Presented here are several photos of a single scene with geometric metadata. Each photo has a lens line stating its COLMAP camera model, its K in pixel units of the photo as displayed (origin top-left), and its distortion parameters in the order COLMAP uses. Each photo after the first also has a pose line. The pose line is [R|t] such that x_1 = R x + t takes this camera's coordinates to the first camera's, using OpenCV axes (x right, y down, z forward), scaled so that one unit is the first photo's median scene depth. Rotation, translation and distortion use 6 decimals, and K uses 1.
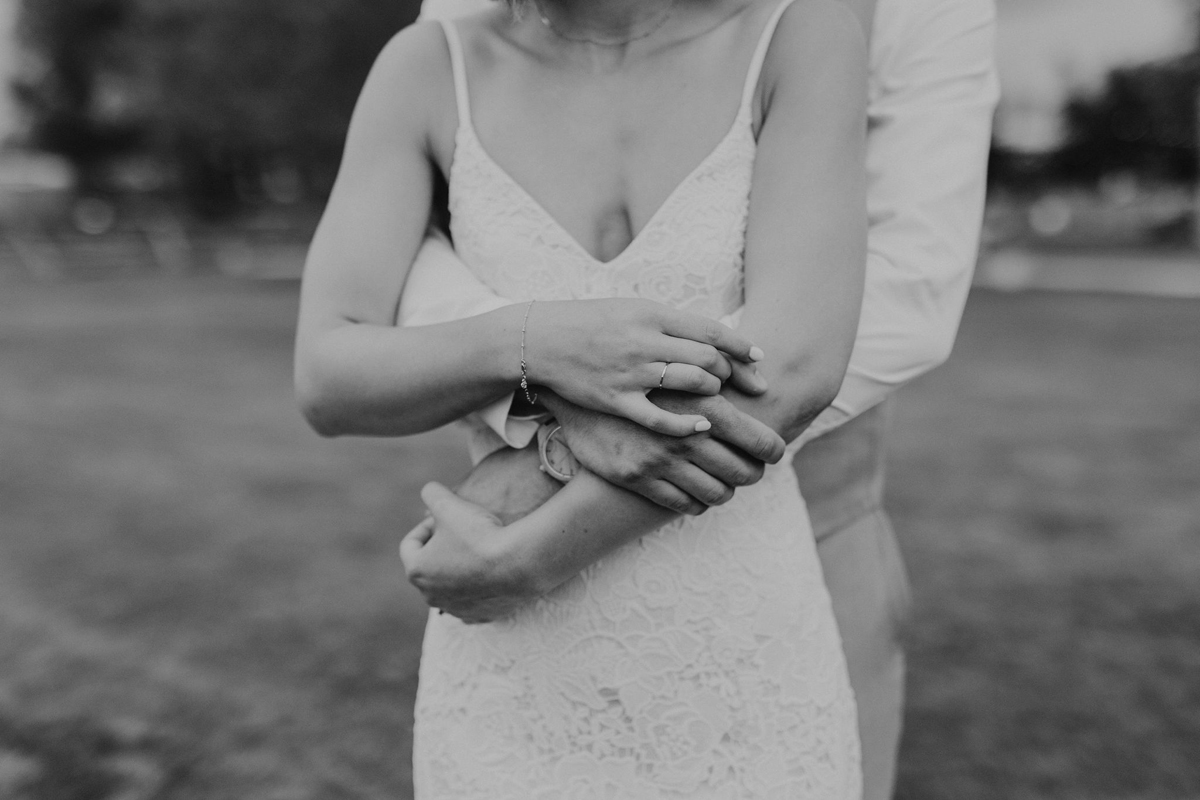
lens RADIAL K [[1708.7, 0, 600.0], [0, 1708.7, 400.0], [0, 0, 1]] dist [-0.008662, -0.010812]
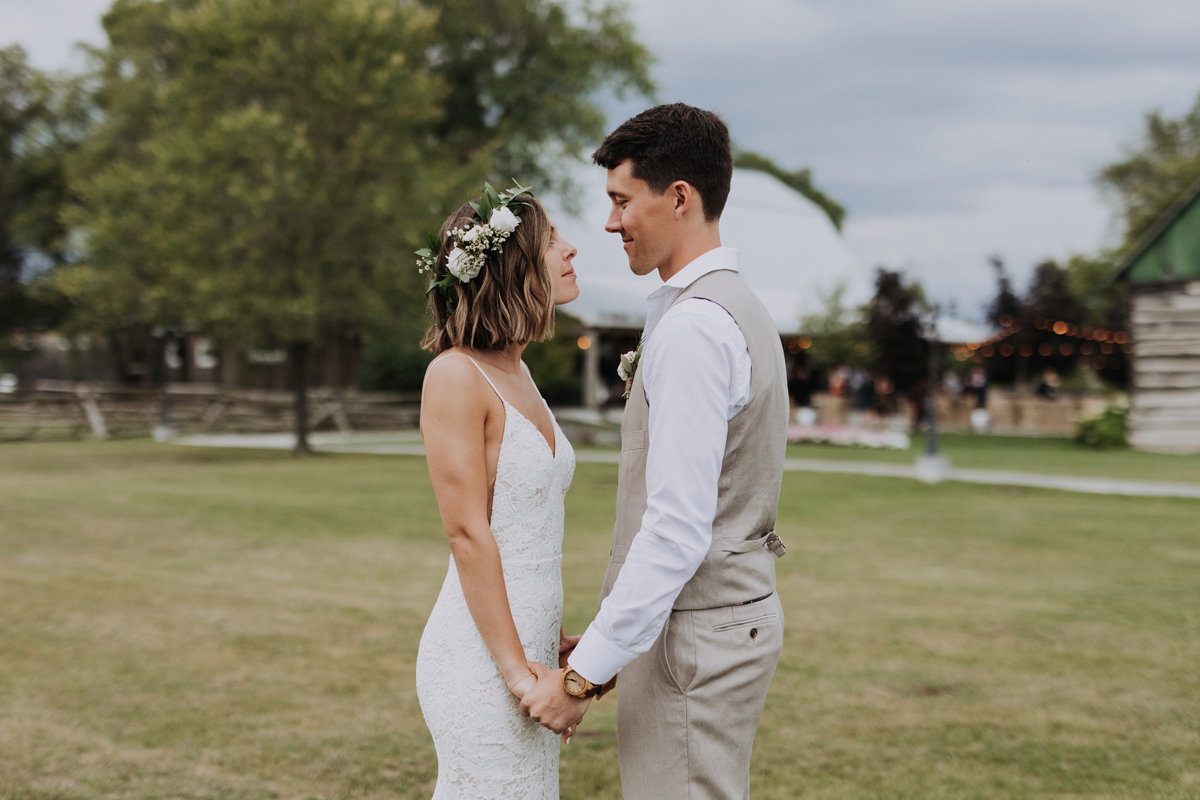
lens RADIAL K [[1770.2, 0, 600.0], [0, 1770.2, 400.0], [0, 0, 1]] dist [0.259820, 0.000041]
pose [[0.998381, 0.034108, 0.045516, -0.022411], [-0.029201, 0.994105, -0.104413, 0.010503], [-0.048809, 0.102915, 0.993492, -0.218976]]
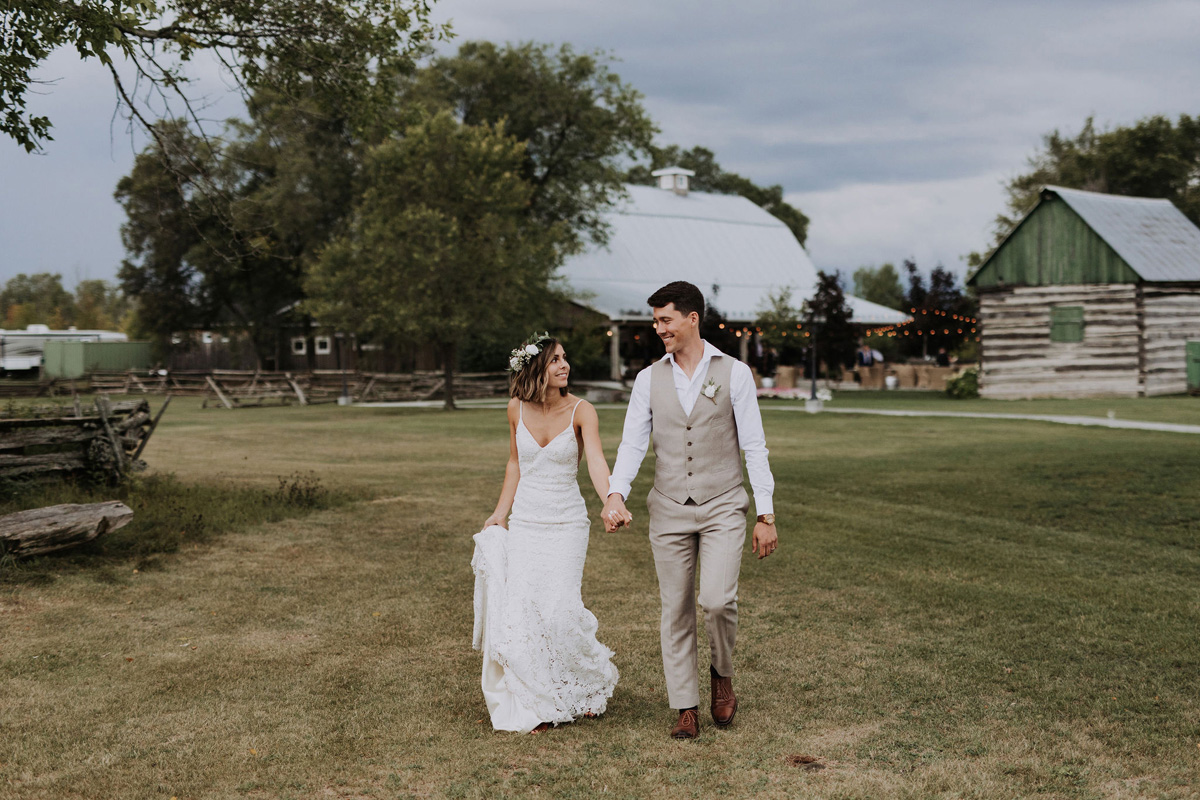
lens RADIAL K [[1708.7, 0, 600.0], [0, 1708.7, 400.0], [0, 0, 1]] dist [-0.008662, -0.010812]
pose [[0.999025, 0.011437, 0.042646, -0.152477], [-0.007561, 0.995916, -0.089967, 0.177545], [-0.043500, 0.089557, 0.995031, -1.745060]]
